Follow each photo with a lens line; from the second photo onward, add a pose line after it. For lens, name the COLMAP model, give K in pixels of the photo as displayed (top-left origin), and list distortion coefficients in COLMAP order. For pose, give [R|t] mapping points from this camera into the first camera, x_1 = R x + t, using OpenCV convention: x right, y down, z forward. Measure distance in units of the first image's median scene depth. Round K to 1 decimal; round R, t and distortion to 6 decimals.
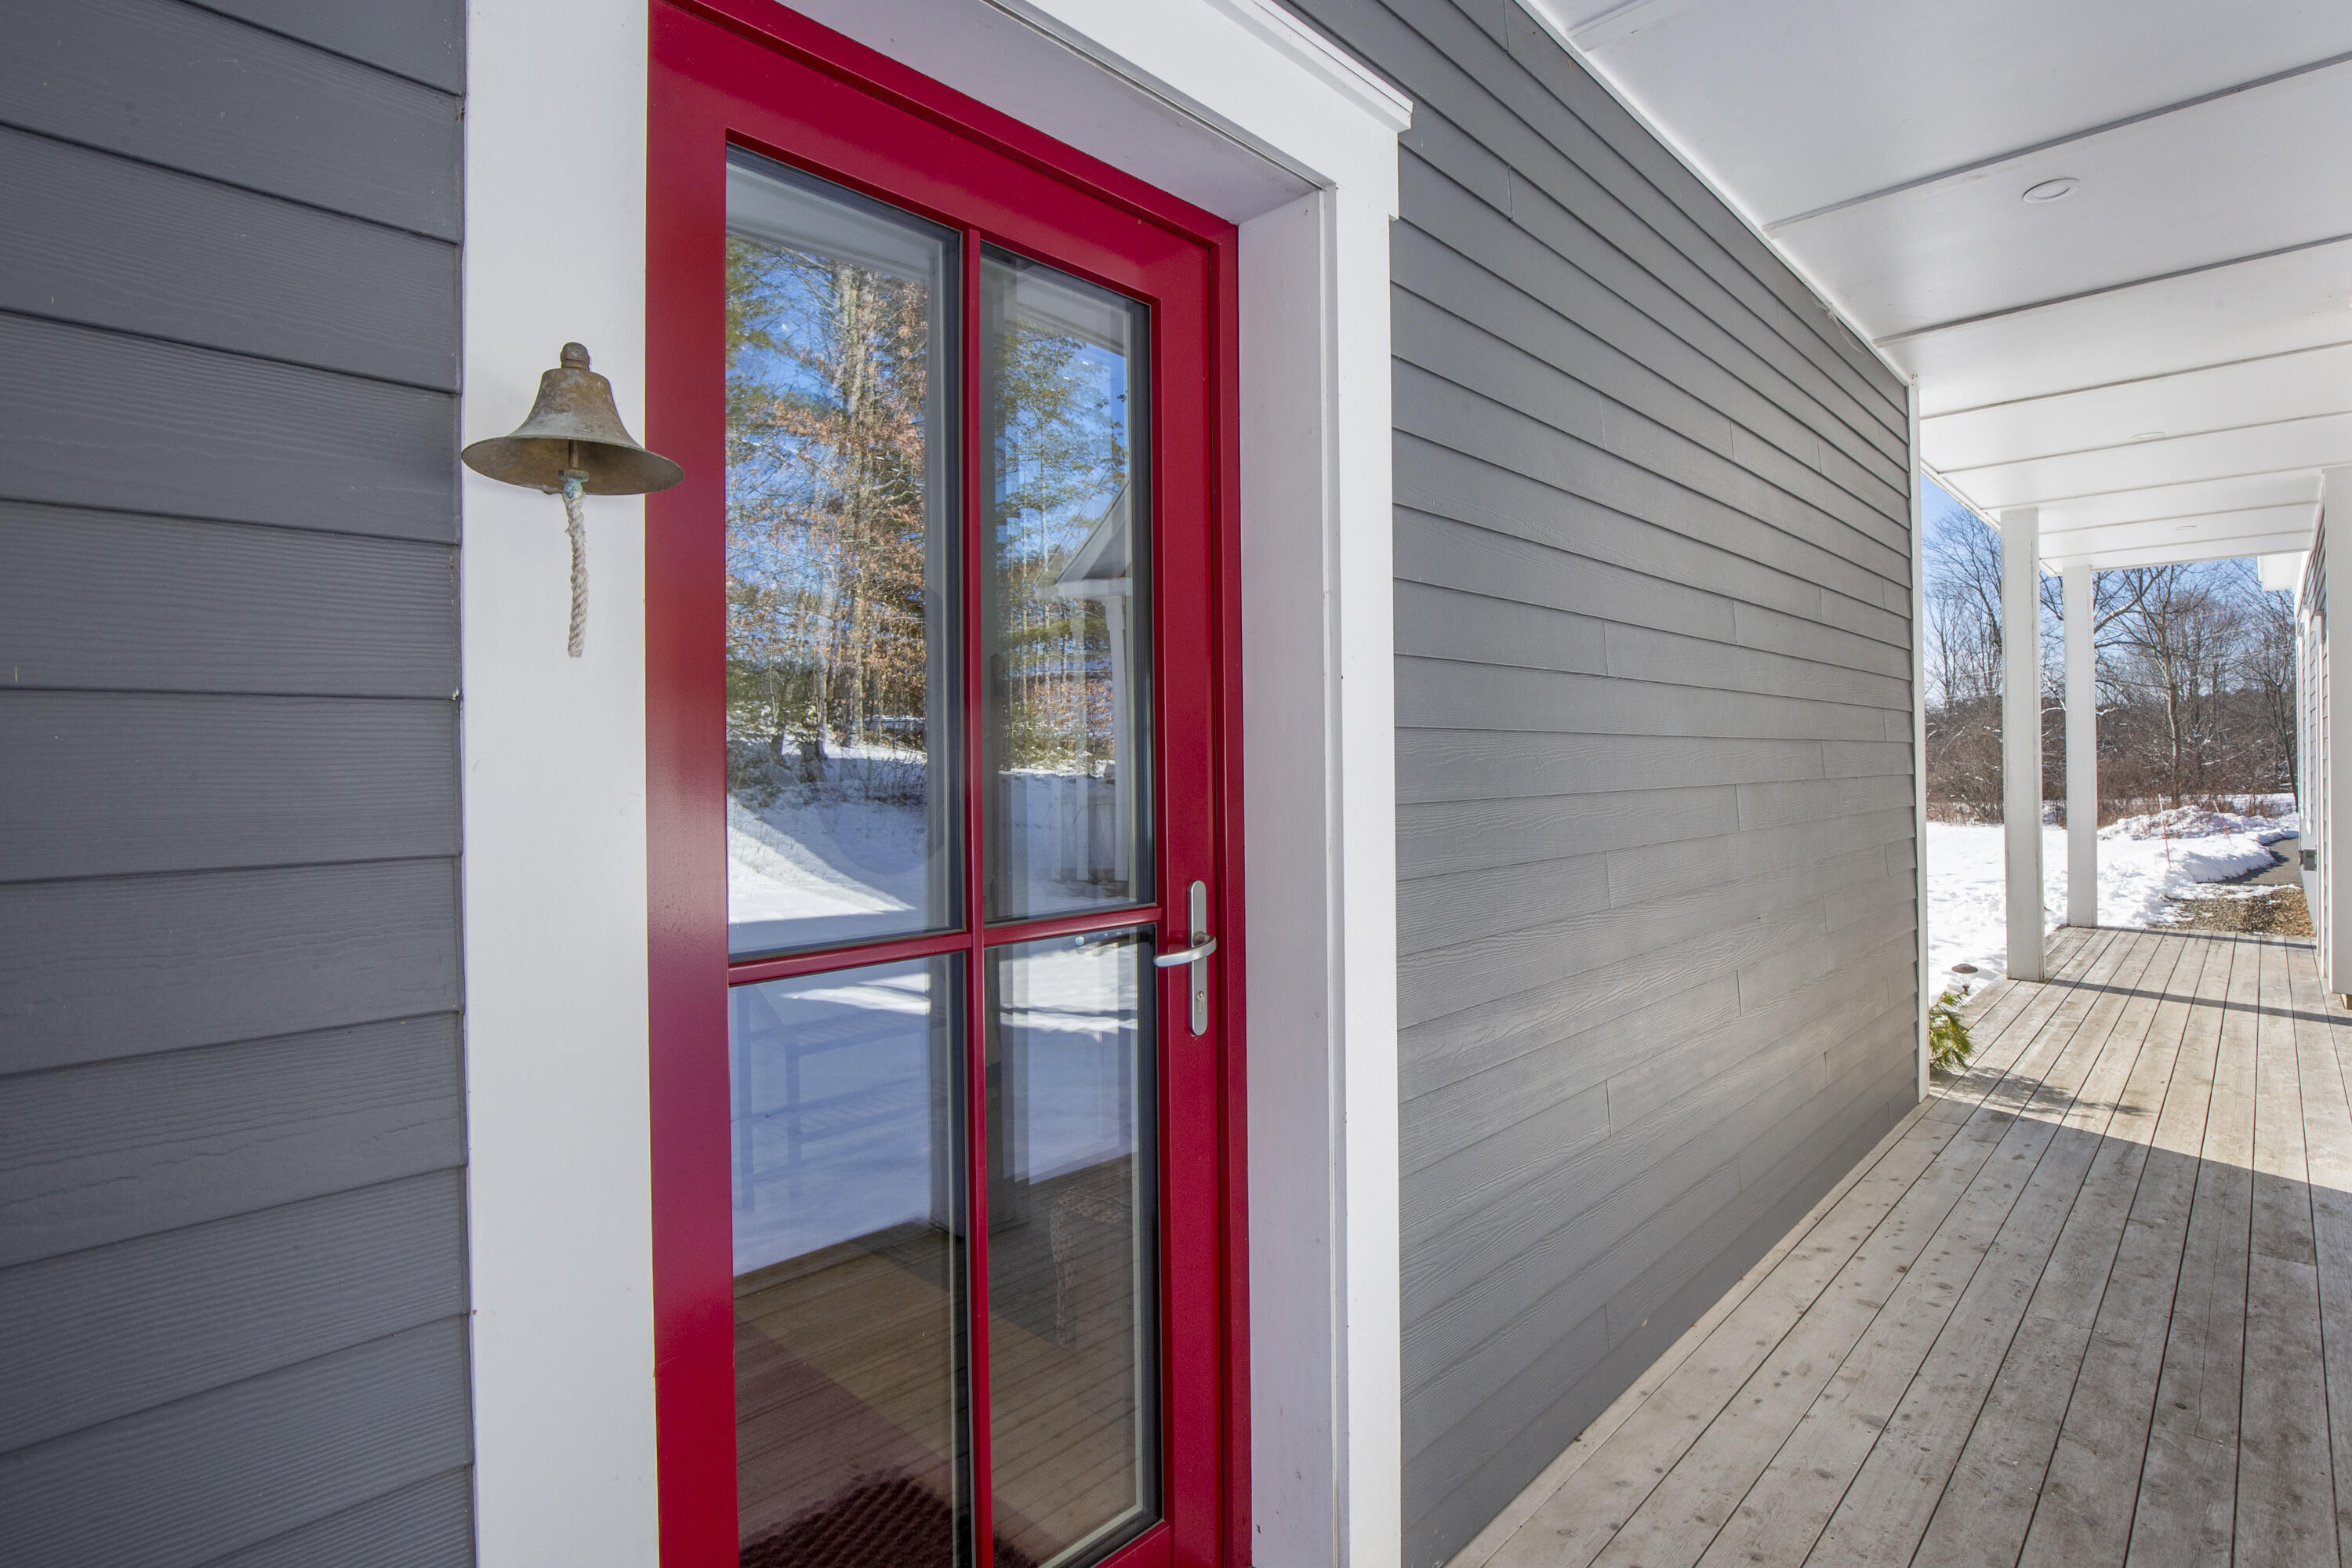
lens RADIAL K [[1192.5, 0, 1175.1], [0, 1192.5, 759.5], [0, 0, 1]] dist [-0.028814, 0.007150]
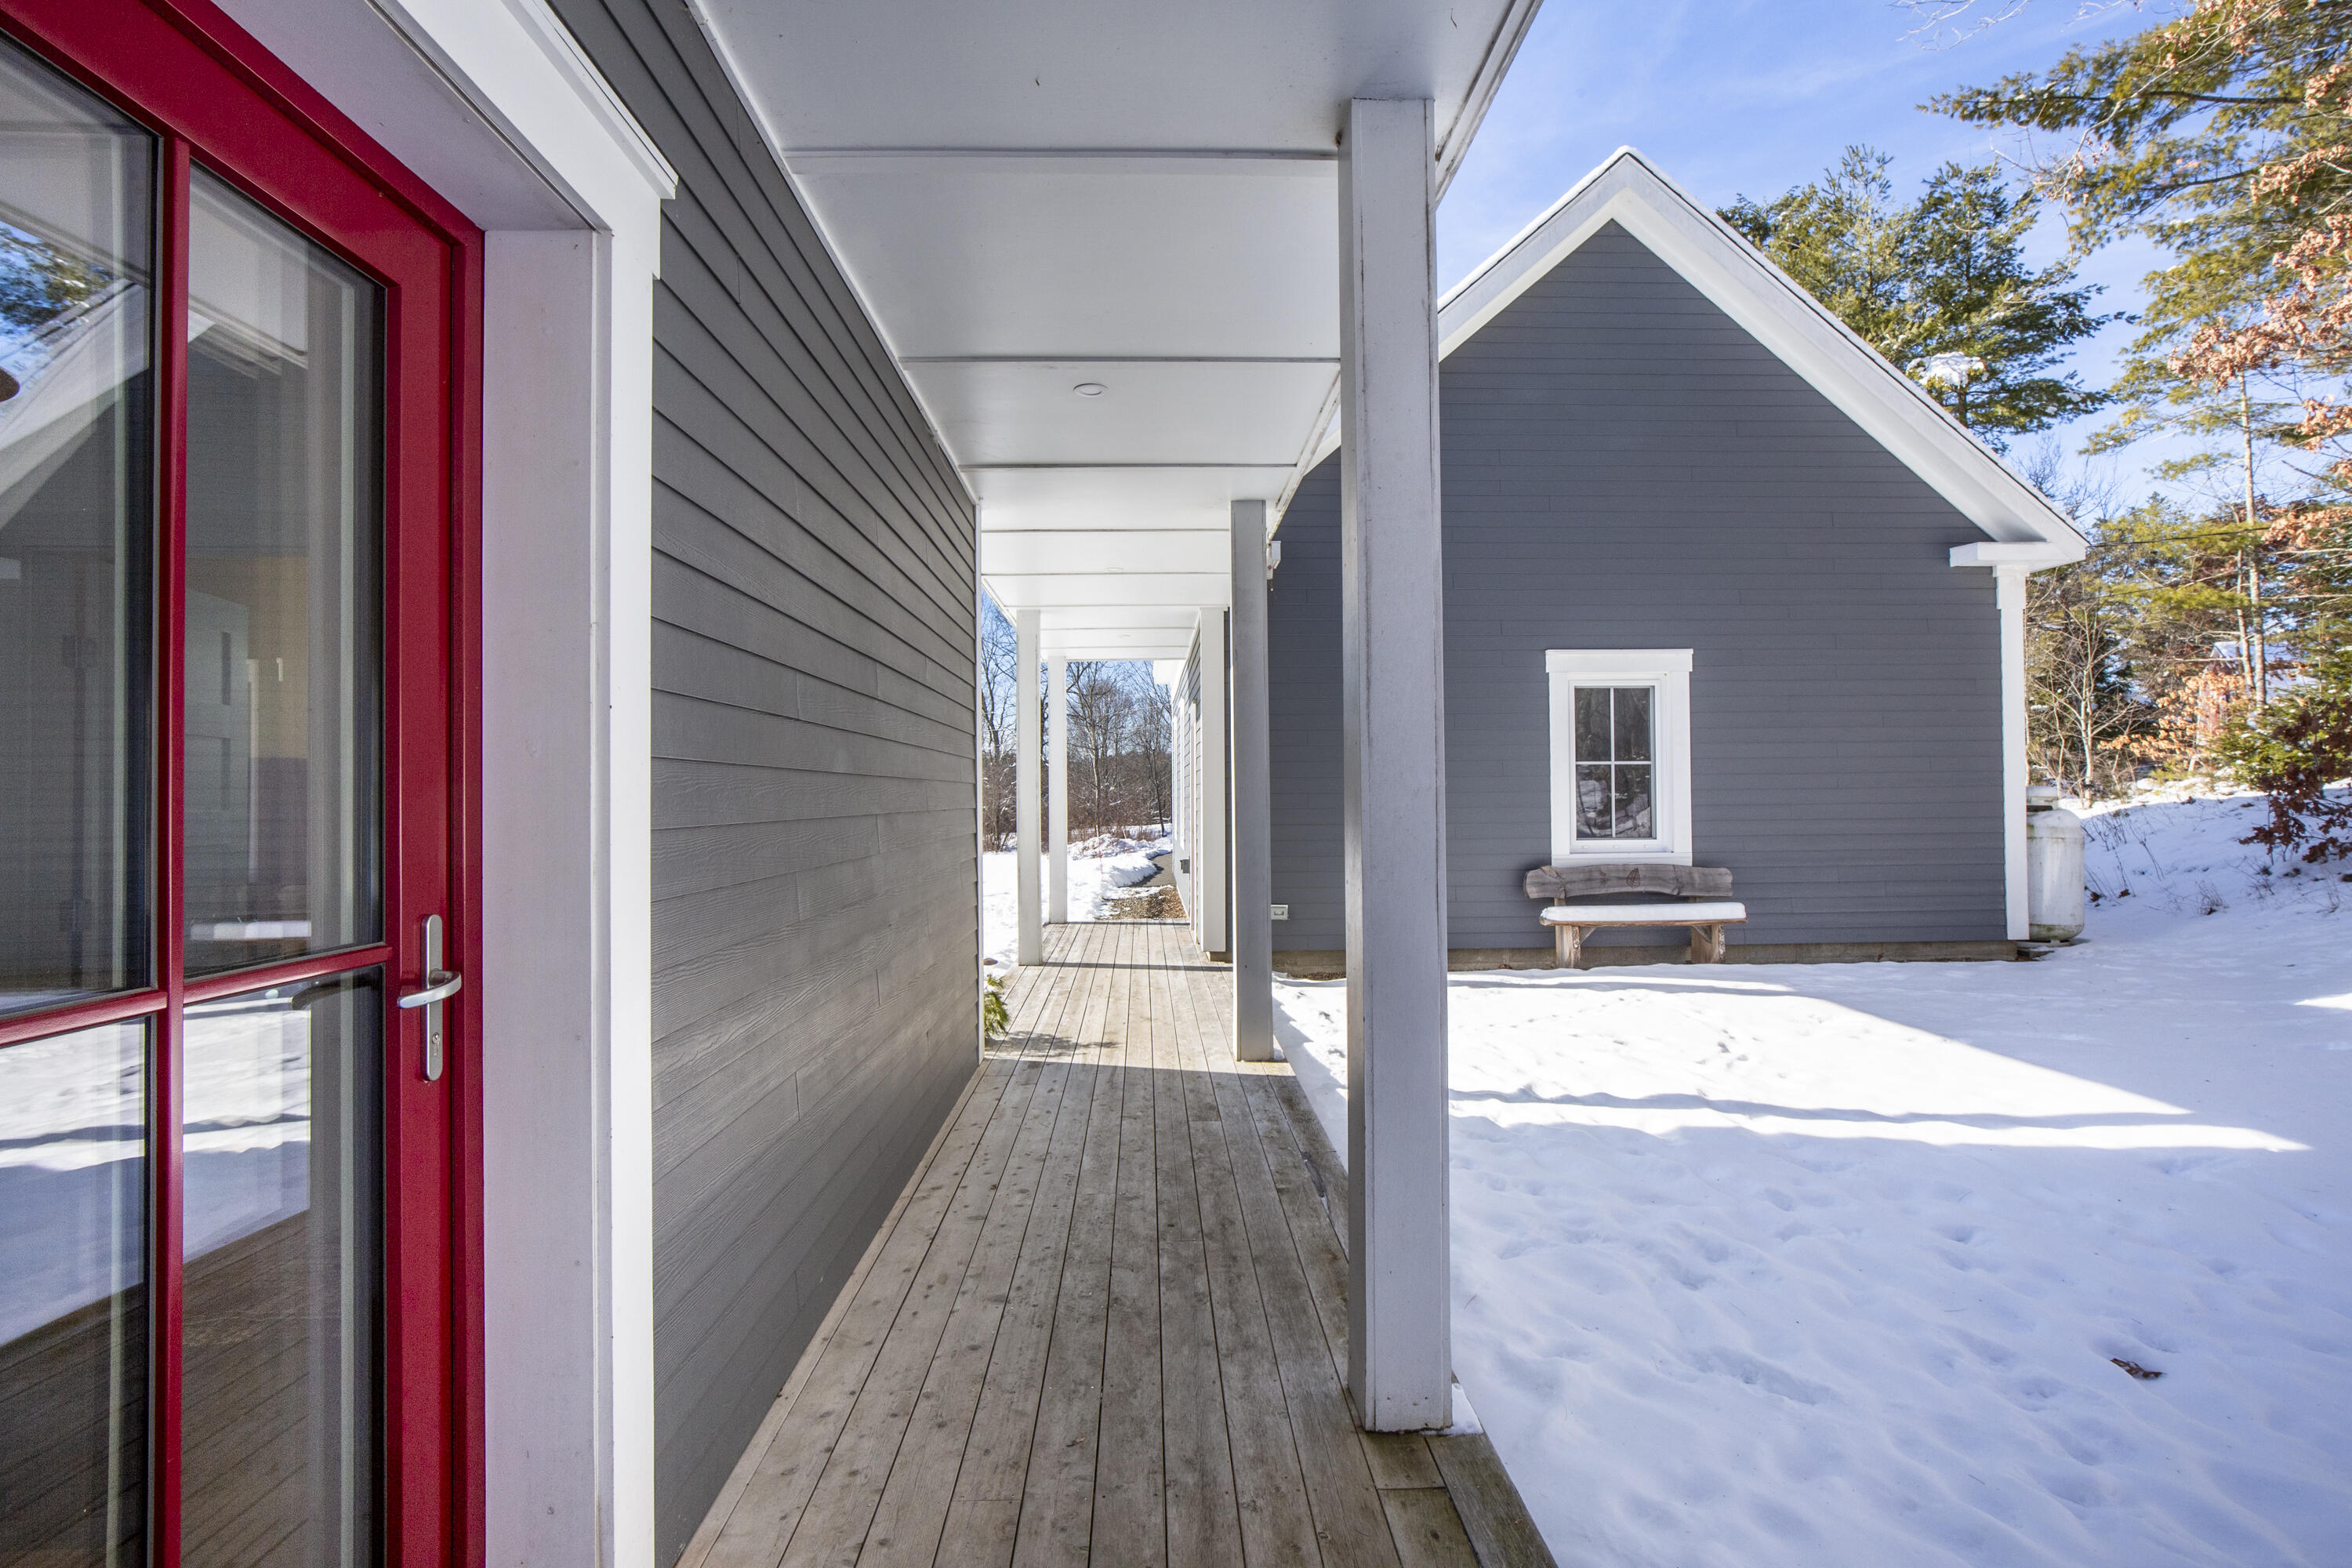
lens RADIAL K [[1113.3, 0, 1171.0], [0, 1113.3, 791.0], [0, 0, 1]] dist [0.000427, 0.000716]
pose [[0.714476, 0.005991, 0.699635, -0.121356], [0.000598, 0.999958, -0.009173, 0.008448], [-0.699660, 0.006972, 0.714442, -0.021959]]
